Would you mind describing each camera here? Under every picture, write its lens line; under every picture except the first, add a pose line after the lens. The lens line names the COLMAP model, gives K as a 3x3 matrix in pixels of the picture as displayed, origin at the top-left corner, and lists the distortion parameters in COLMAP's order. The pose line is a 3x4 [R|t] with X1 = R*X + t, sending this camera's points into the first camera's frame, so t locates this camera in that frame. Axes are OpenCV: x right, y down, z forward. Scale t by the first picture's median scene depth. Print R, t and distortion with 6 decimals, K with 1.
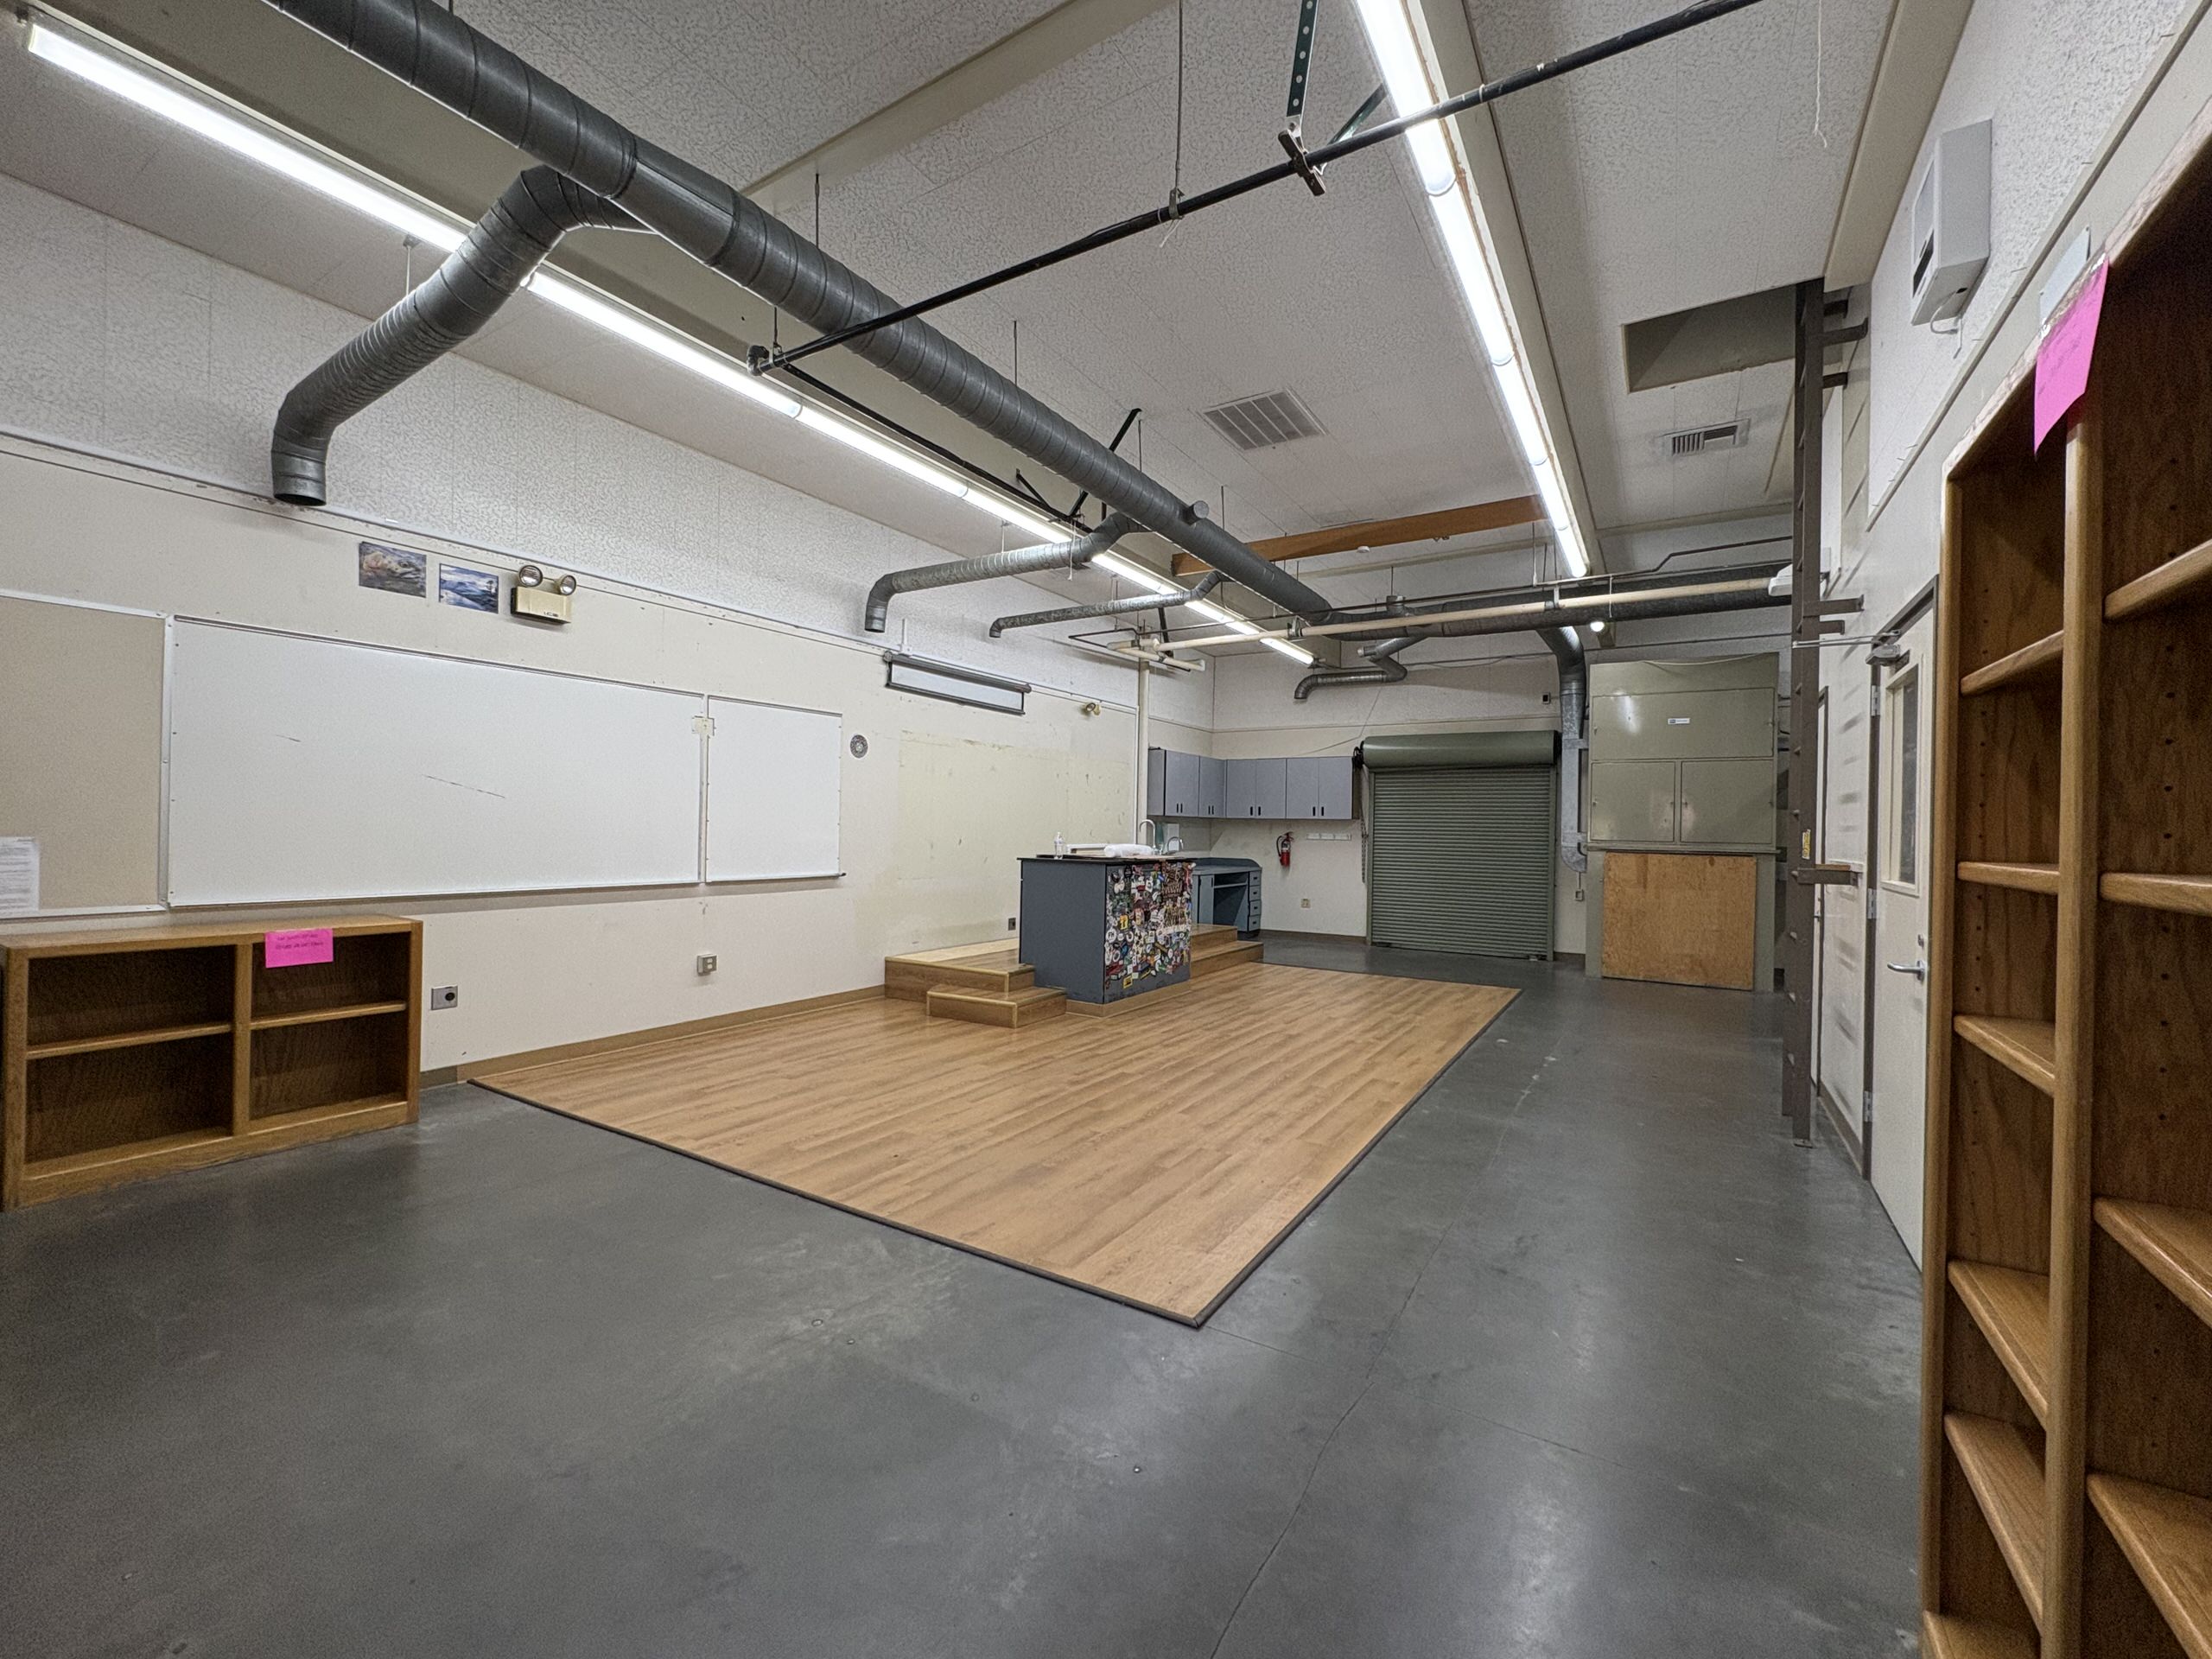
lens RADIAL K [[909.4, 0, 1117.8], [0, 909.4, 823.3], [0, 0, 1]] dist [-0.001920, -0.000223]
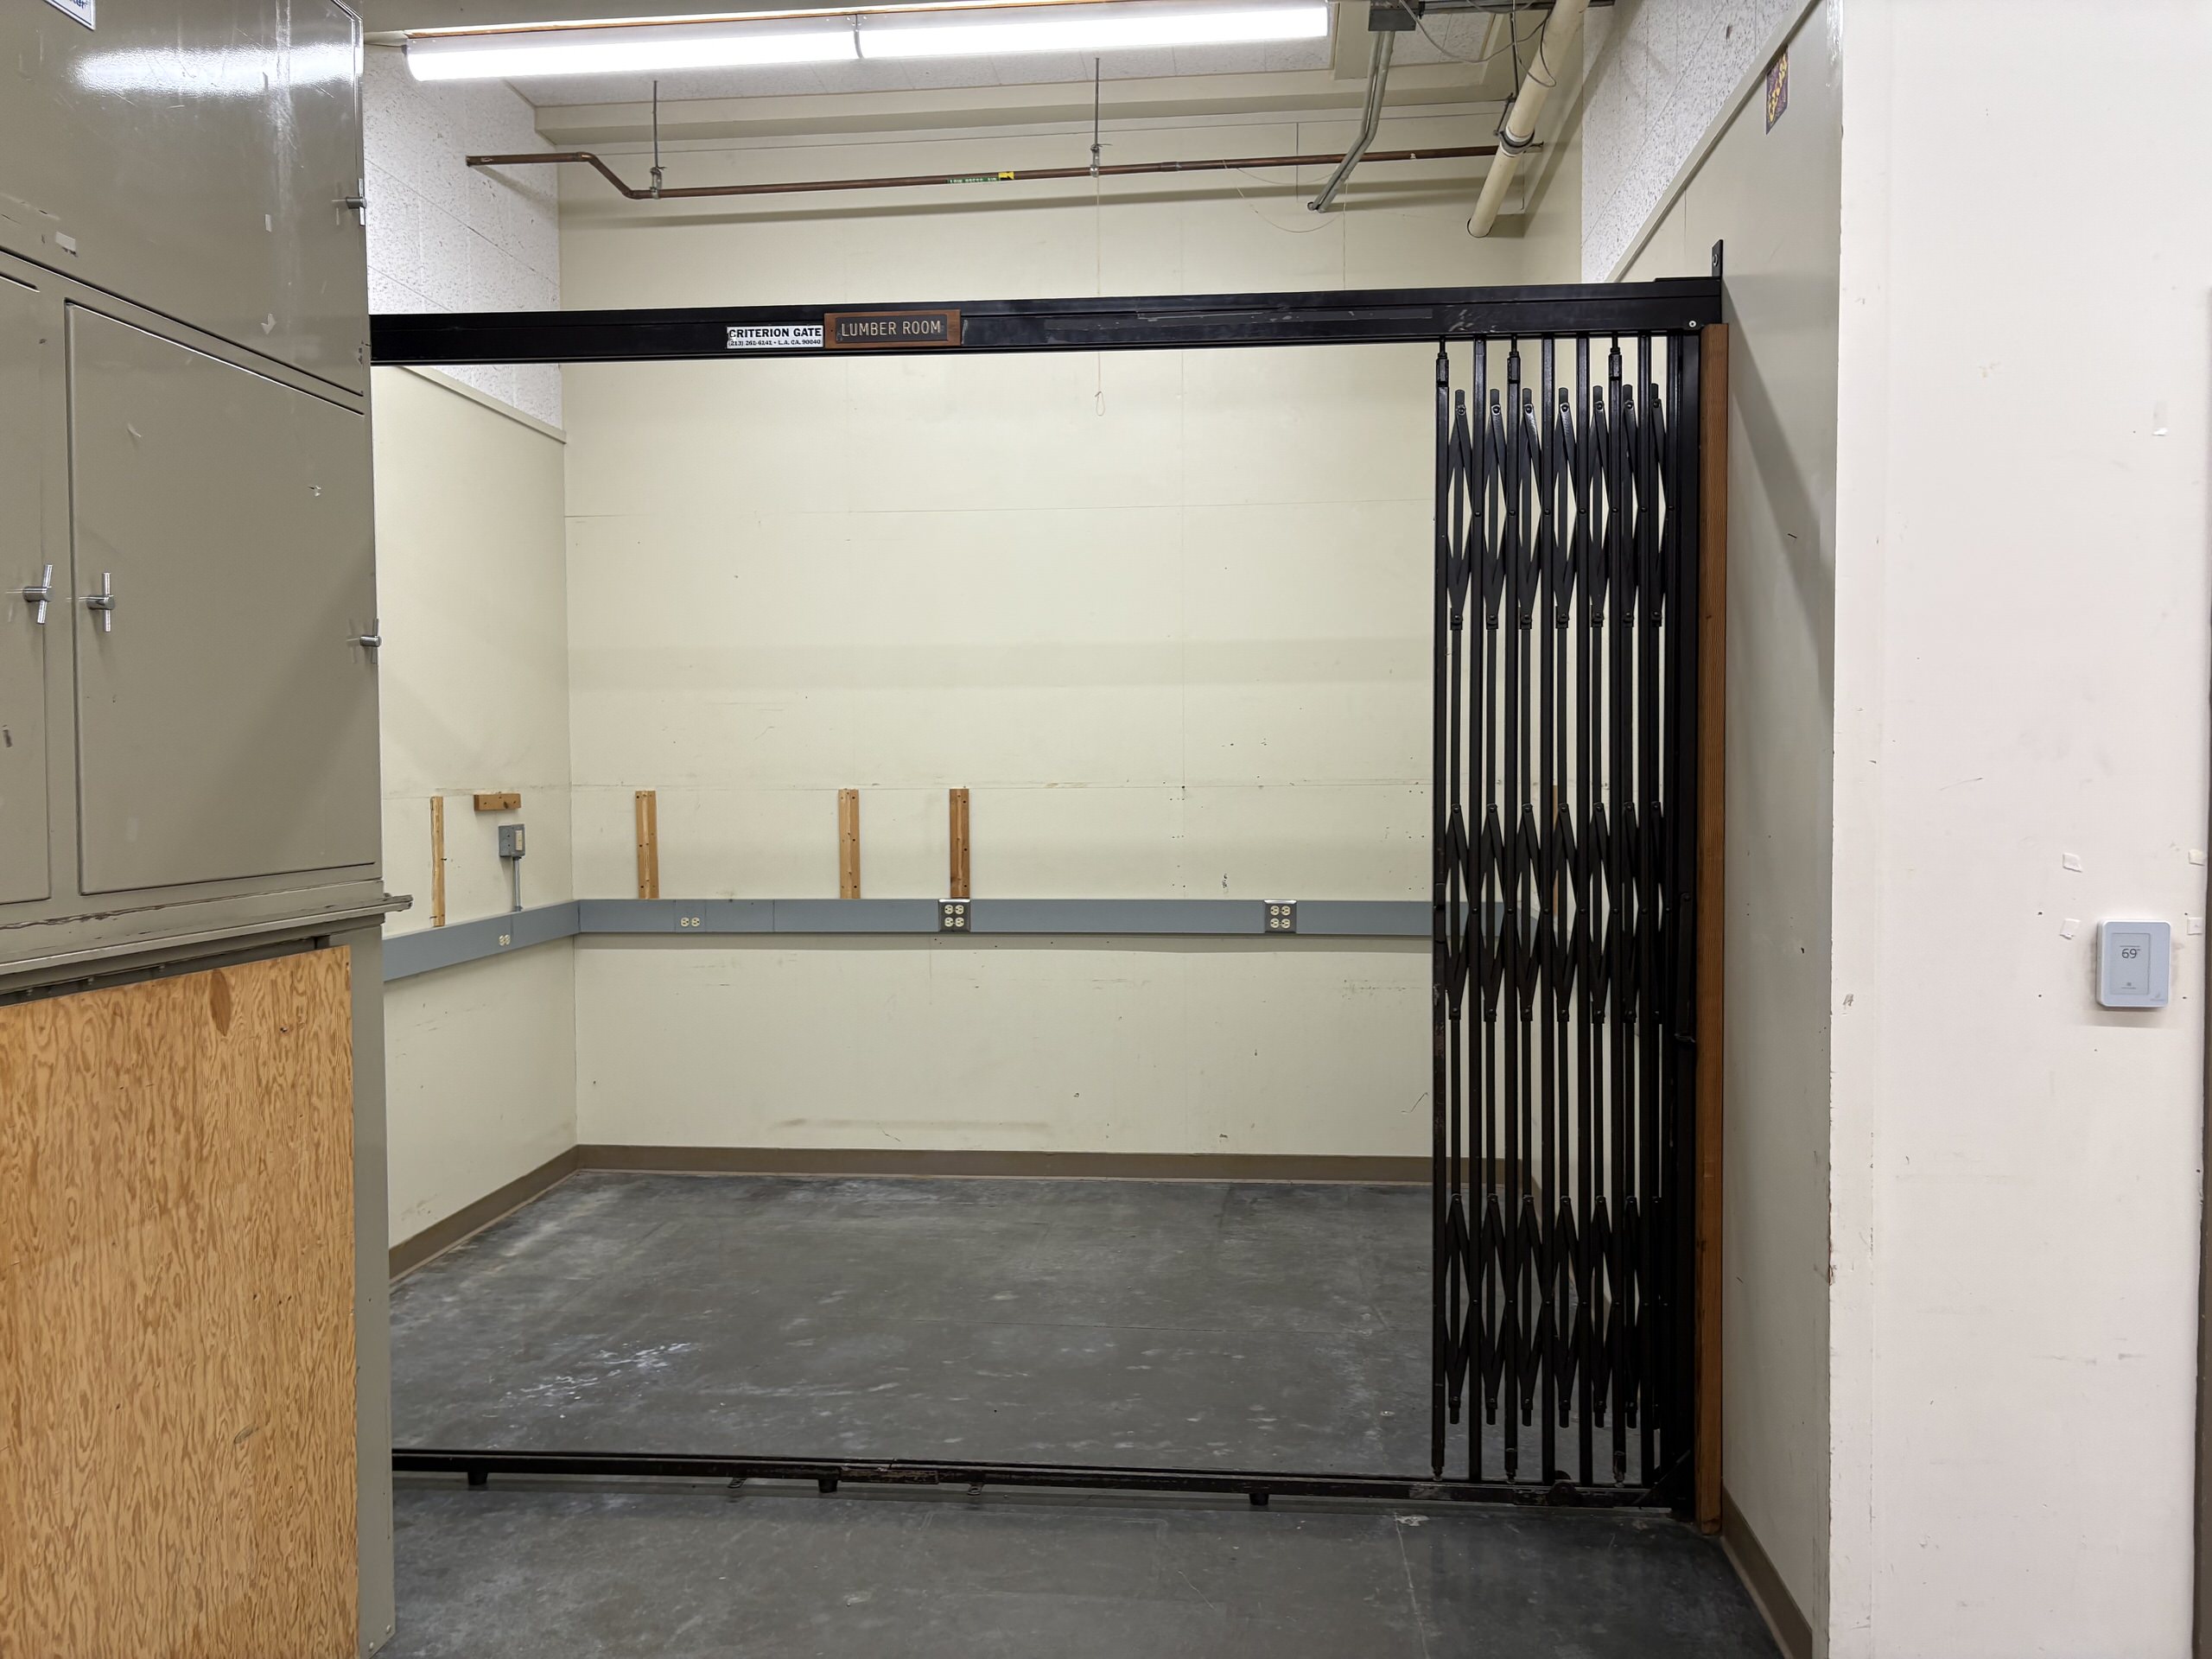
lens RADIAL K [[1639.6, 0, 1115.7], [0, 1639.6, 816.4], [0, 0, 1]] dist [0.036798, -0.061658]
pose [[-0.428482, -0.039209, 0.902699, 0.409413], [-0.000105, 0.999060, 0.043344, -0.002893], [-0.903550, 0.018477, -0.428083, 1.199434]]
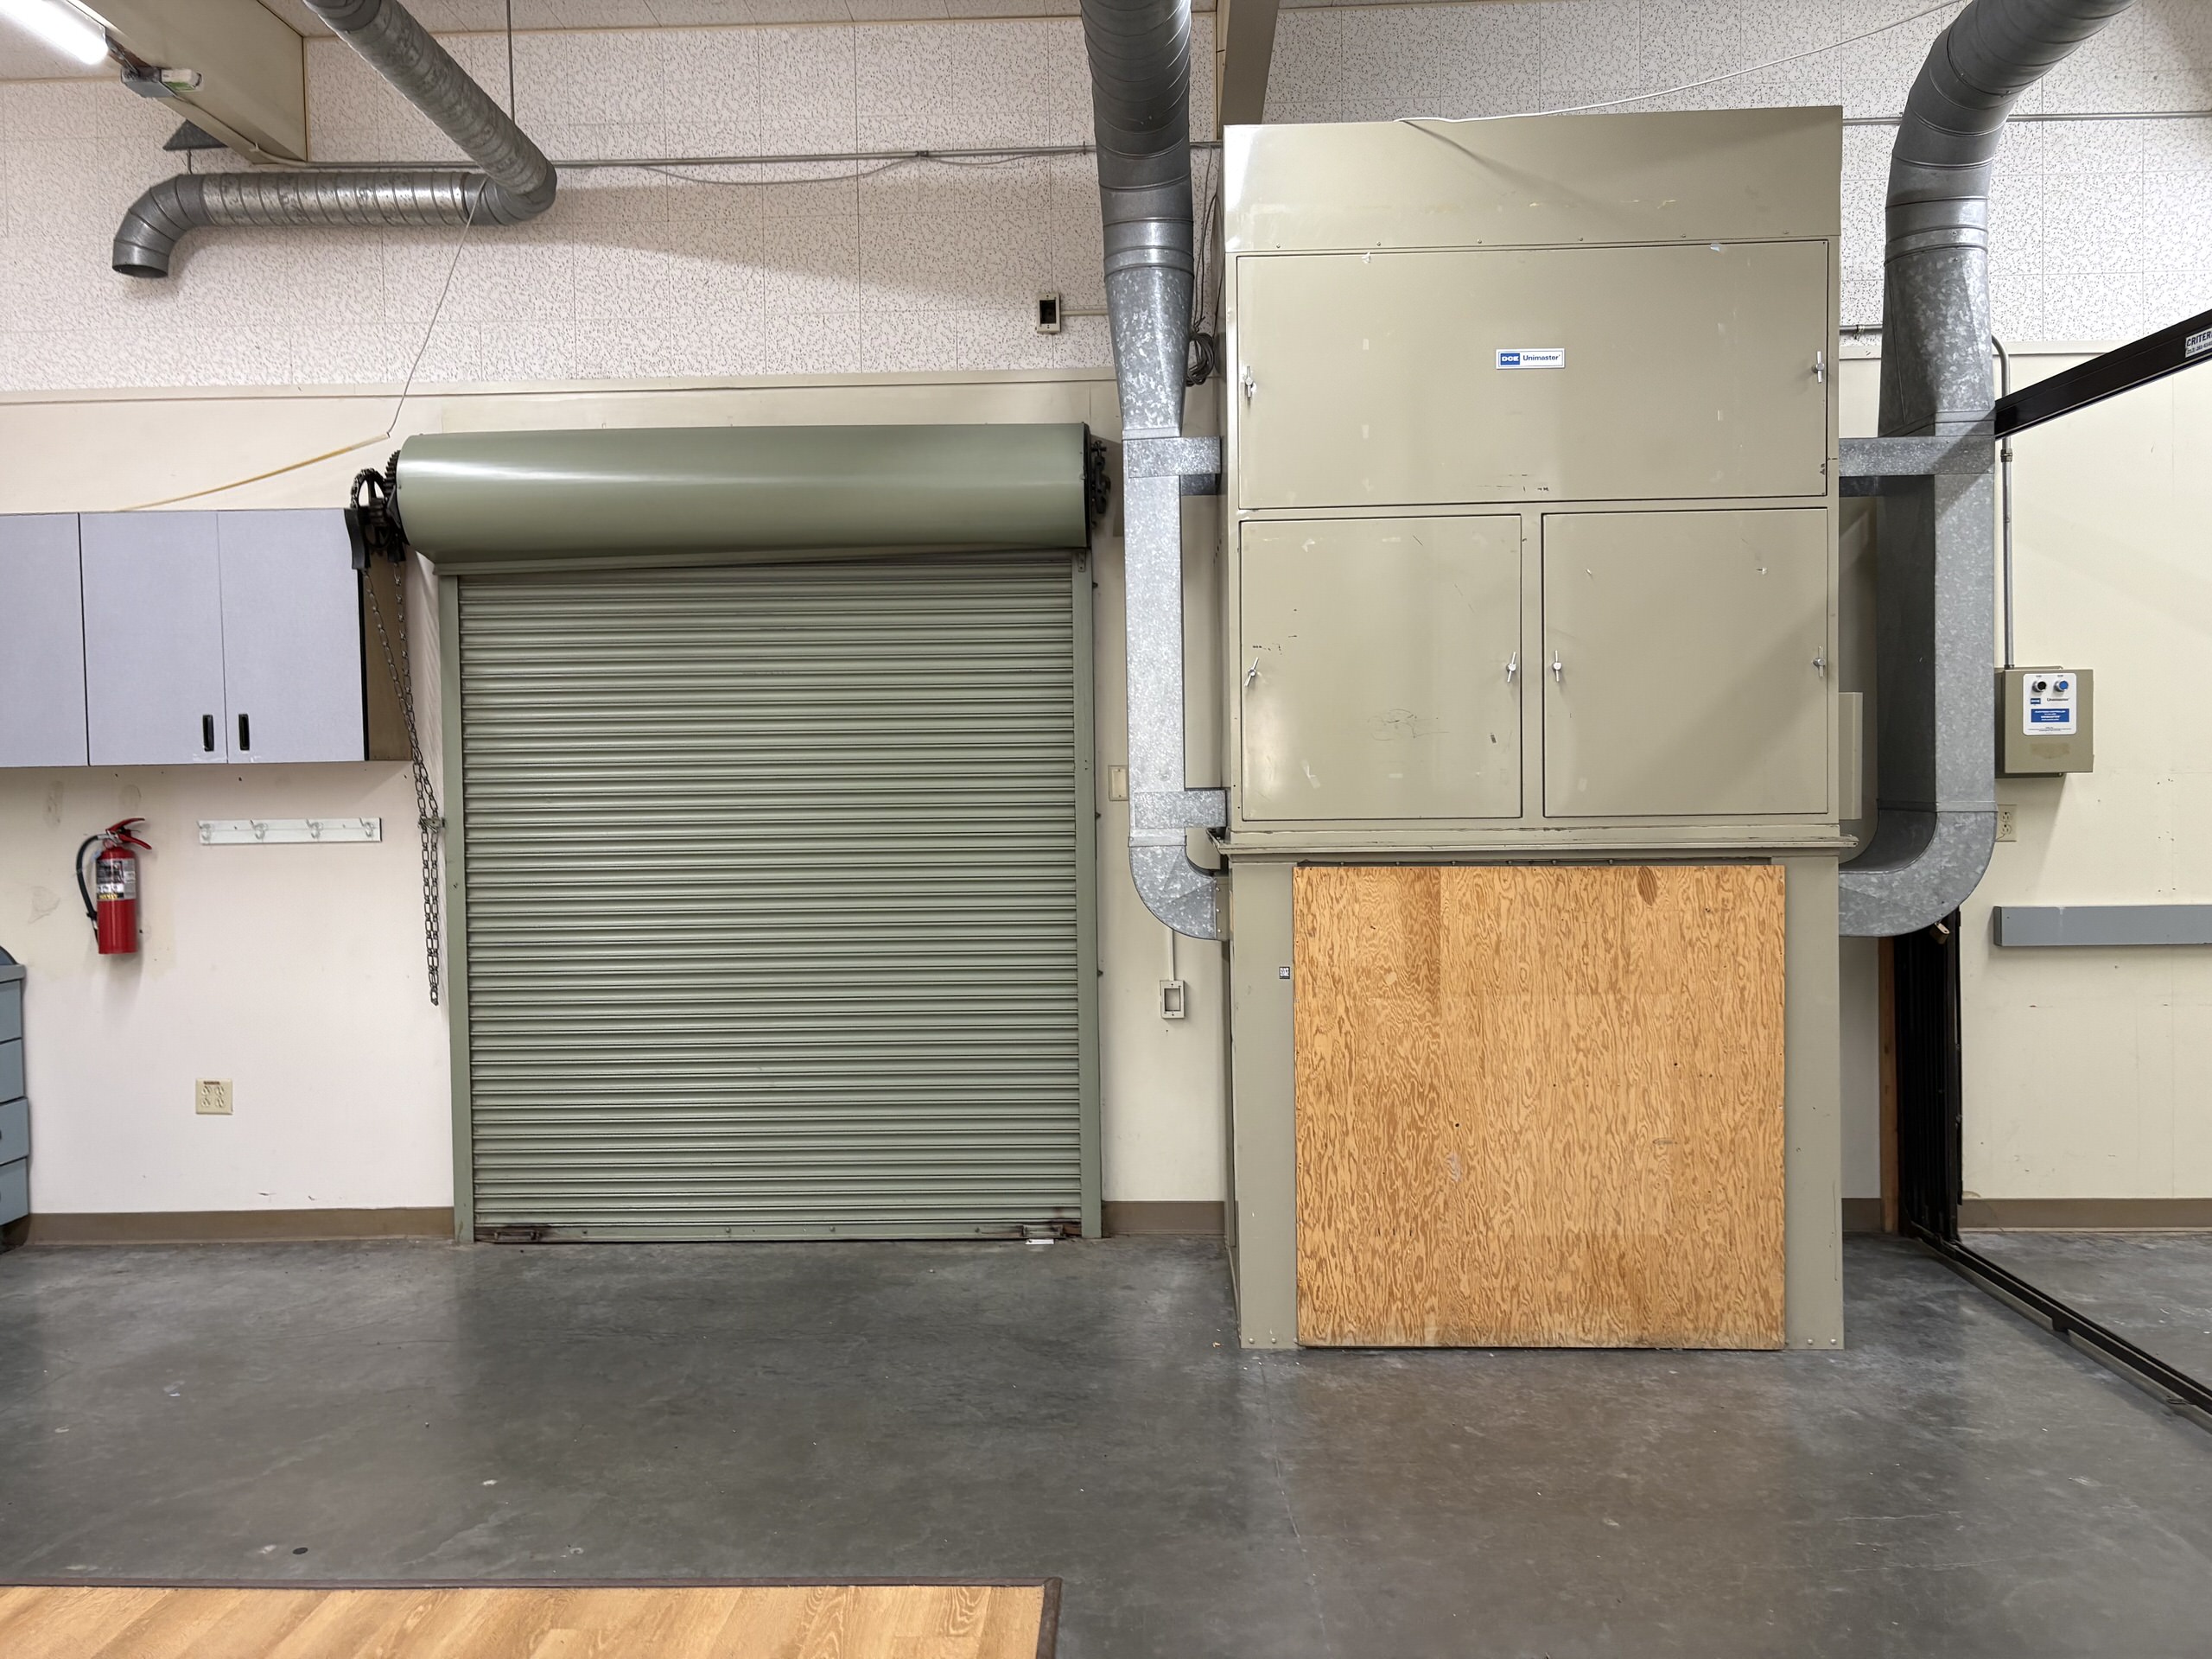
lens RADIAL K [[1639.6, 0, 1115.5], [0, 1639.6, 830.2], [0, 0, 1]] dist [0.036798, -0.061658]
pose [[0.869015, -0.051664, 0.492081, 0.338872], [0.028147, 0.998085, 0.055082, -0.007458], [-0.493984, -0.034017, 0.868805, 0.799451]]
